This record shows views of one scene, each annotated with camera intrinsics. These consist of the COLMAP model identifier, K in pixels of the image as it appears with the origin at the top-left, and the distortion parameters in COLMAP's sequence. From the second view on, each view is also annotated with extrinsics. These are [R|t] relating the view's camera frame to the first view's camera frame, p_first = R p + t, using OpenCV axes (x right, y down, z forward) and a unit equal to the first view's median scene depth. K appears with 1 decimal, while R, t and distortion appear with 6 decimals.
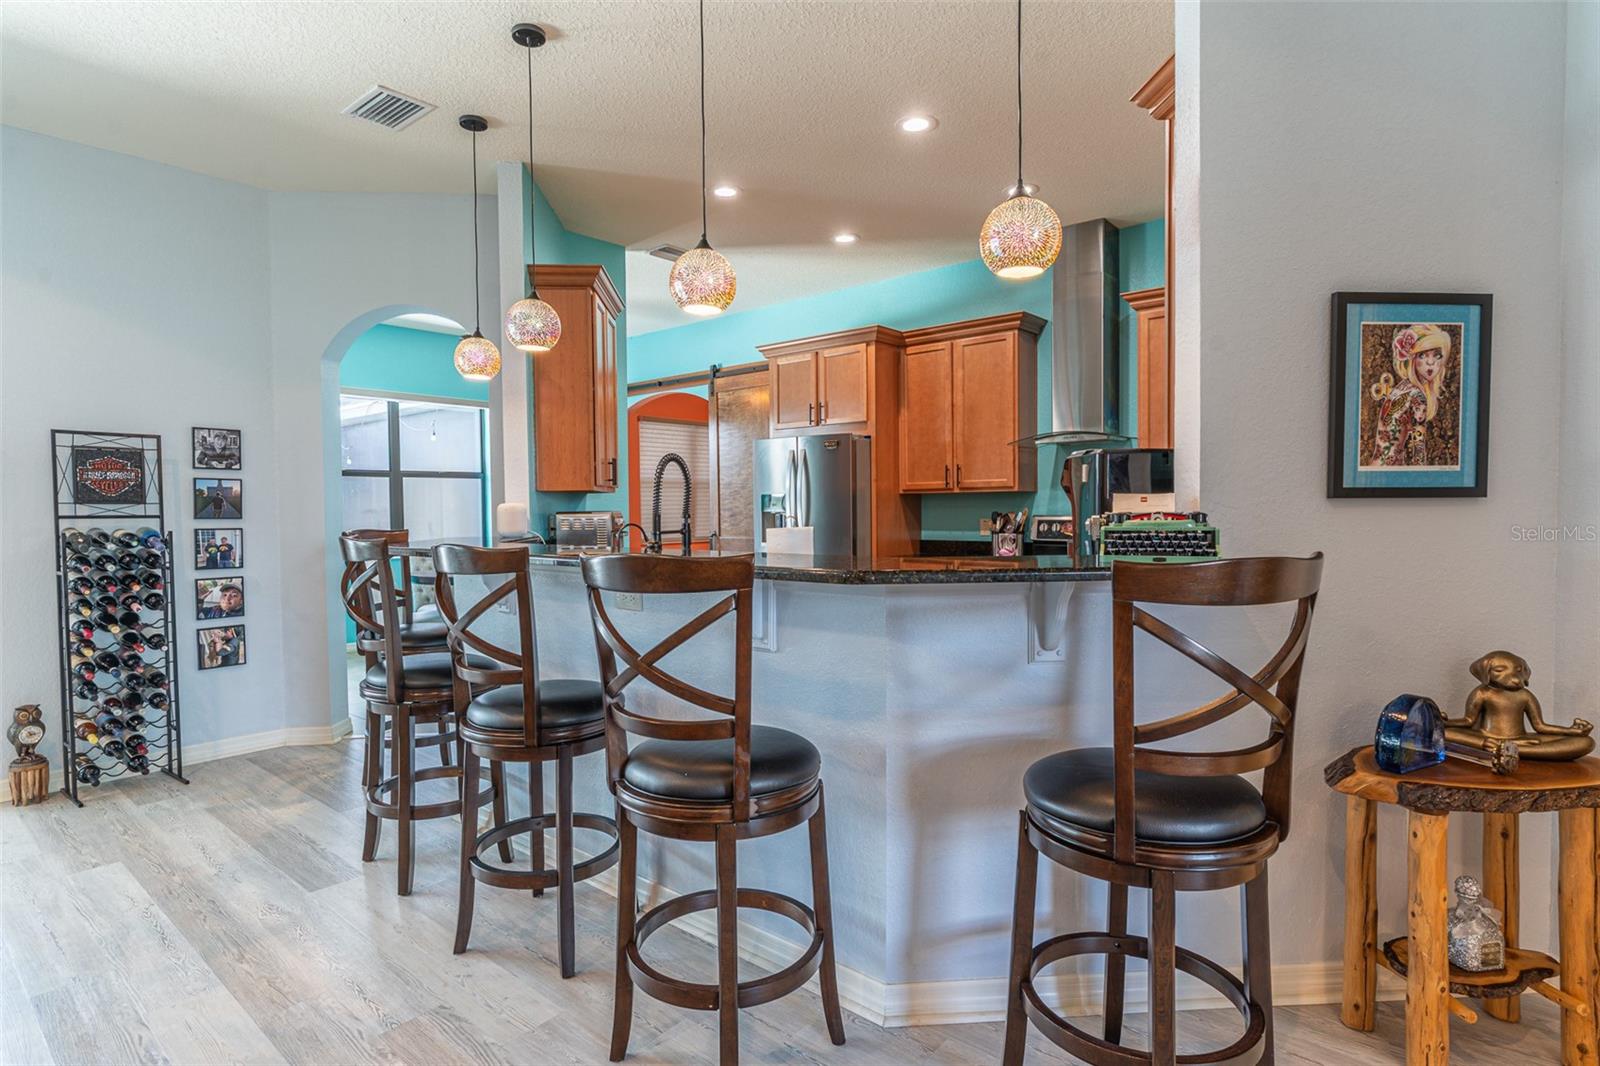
lens RADIAL K [[858.8, 0, 799.7], [0, 858.8, 533.1], [0, 0, 1]] dist [0.005749, 0.002484]
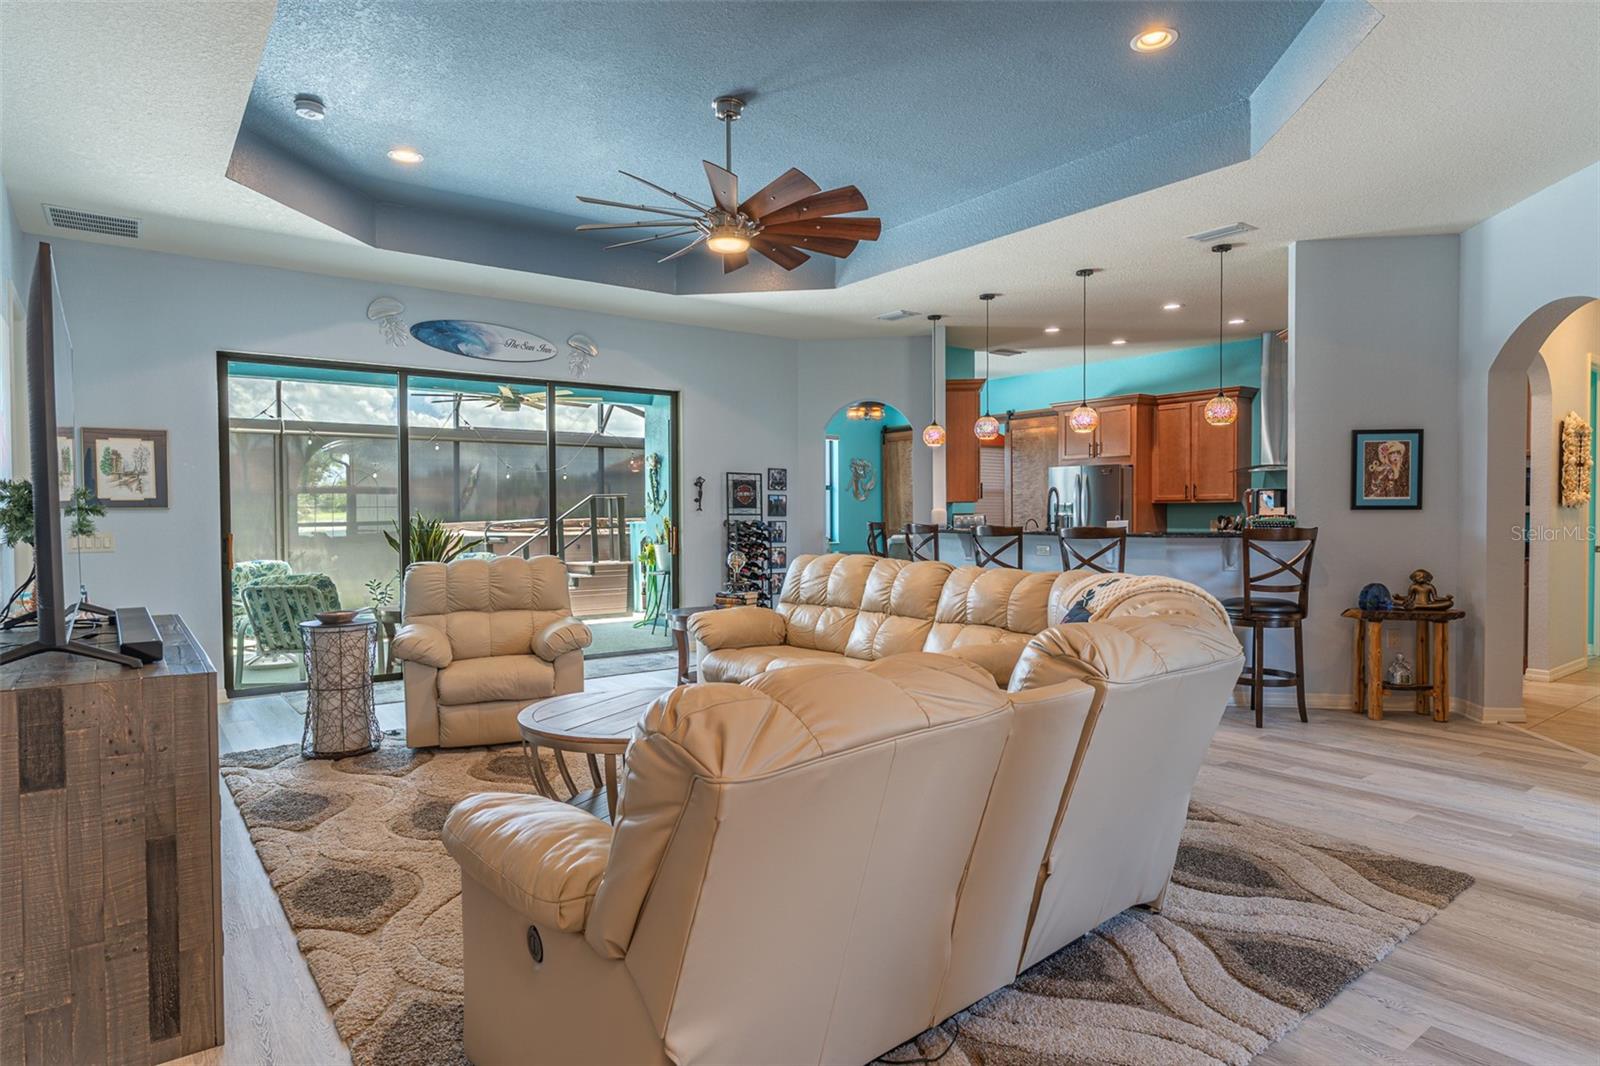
lens RADIAL K [[907.1, 0, 795.5], [0, 907.1, 530.9], [0, 0, 1]] dist [0.000614, 0.000963]
pose [[0.973539, 0.011158, -0.228249, -0.189204], [-0.013018, 0.999893, -0.006643, 0.031211], [0.228151, 0.009438, 0.973580, -1.009574]]
